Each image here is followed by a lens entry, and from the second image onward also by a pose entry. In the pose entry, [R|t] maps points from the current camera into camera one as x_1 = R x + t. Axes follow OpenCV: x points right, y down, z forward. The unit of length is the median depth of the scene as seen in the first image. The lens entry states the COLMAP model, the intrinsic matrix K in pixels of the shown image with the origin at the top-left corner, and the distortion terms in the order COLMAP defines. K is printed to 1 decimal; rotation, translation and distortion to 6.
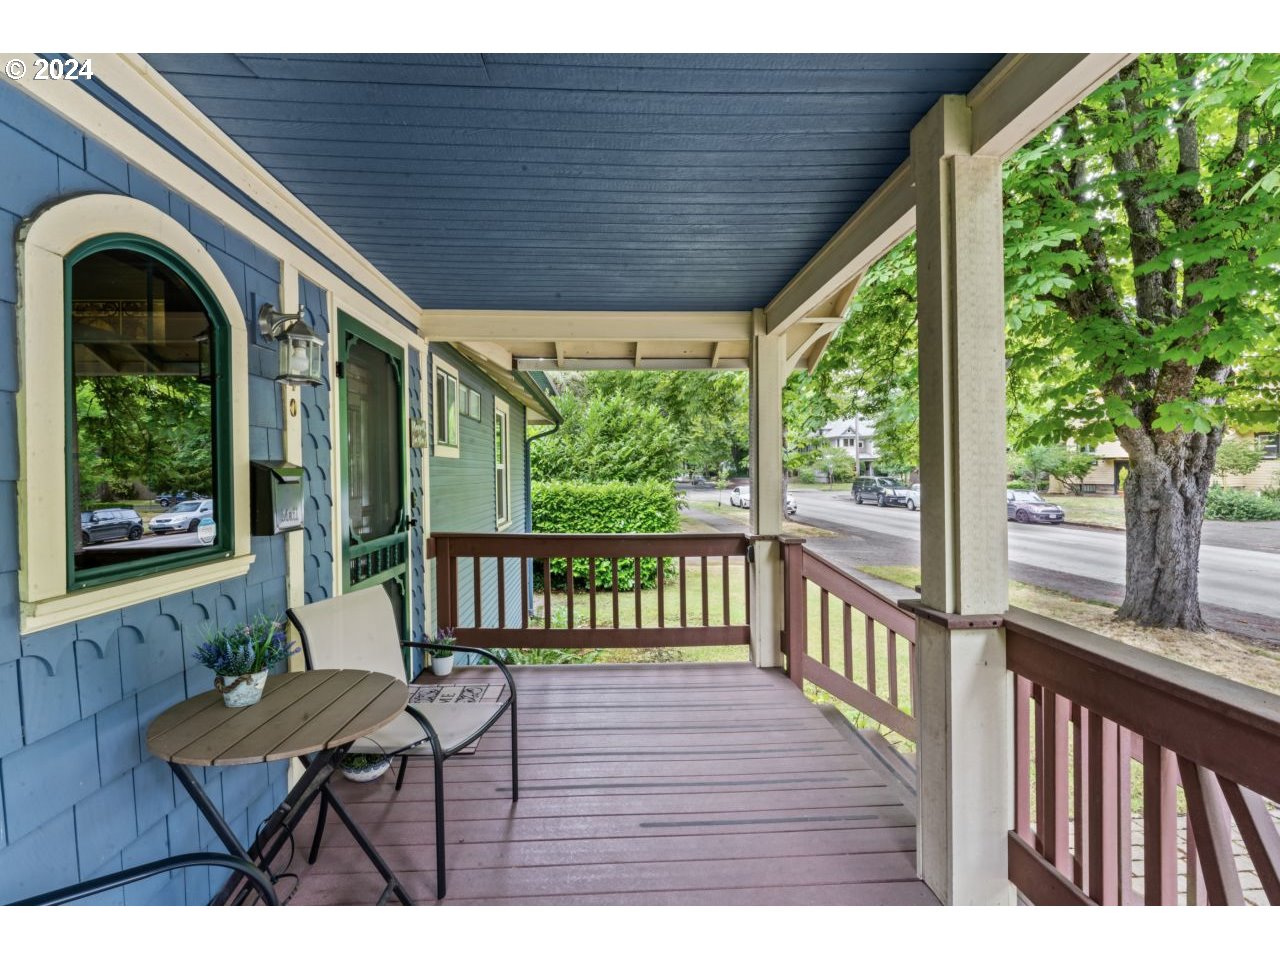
lens RADIAL K [[593.0, 0, 646.0], [0, 593.0, 475.1], [0, 0, 1]] dist [0.001293, -0.001943]
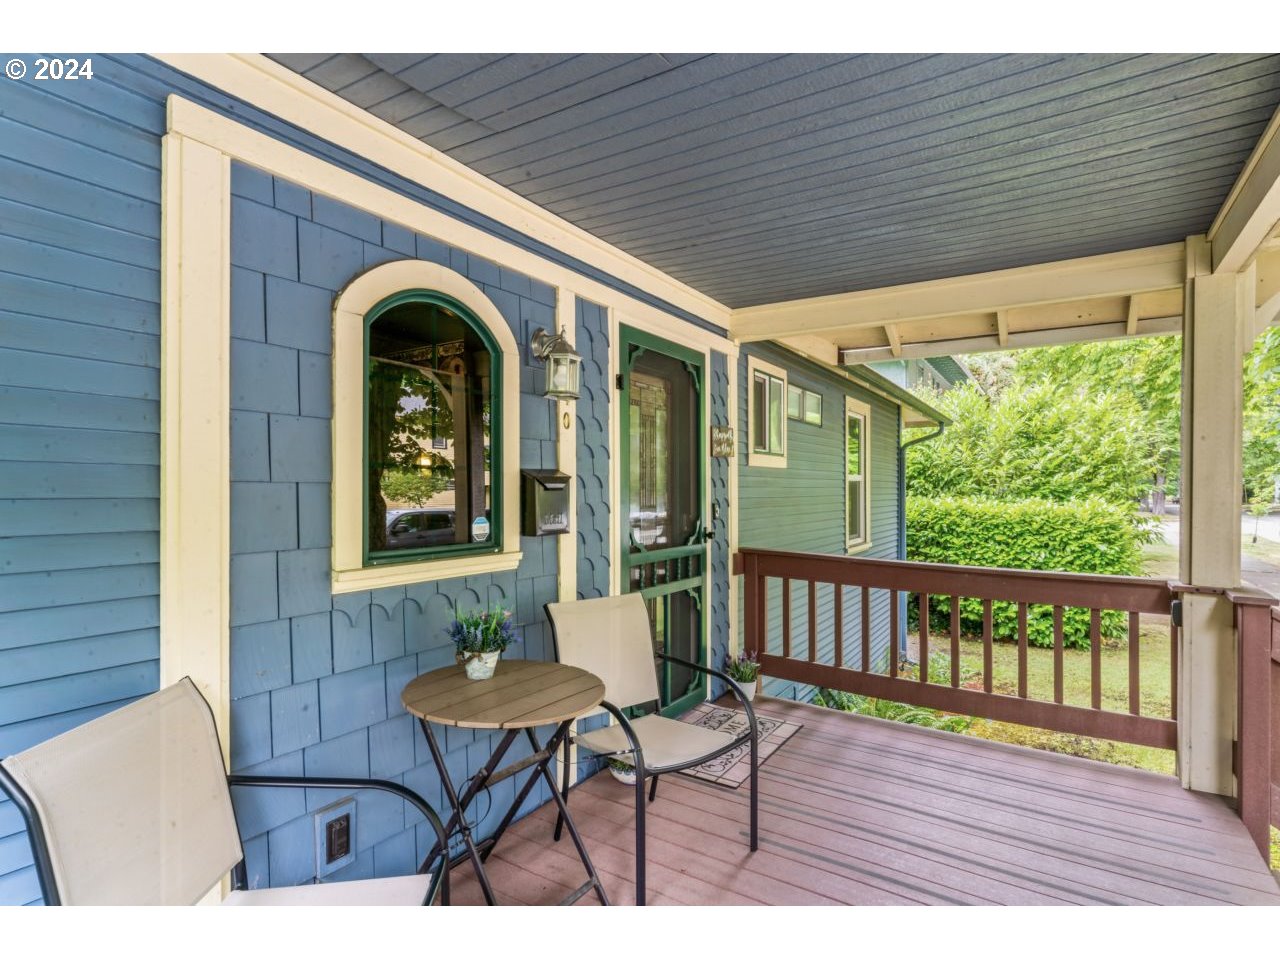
lens RADIAL K [[676.4, 0, 634.5], [0, 676.4, 492.0], [0, 0, 1]] dist [0.000408, -0.001487]
pose [[0.805403, 0.019673, -0.592401, 0.150494], [-0.016435, 0.999806, 0.010859, 0.000831], [0.592500, 0.000990, 0.805570, 0.047838]]
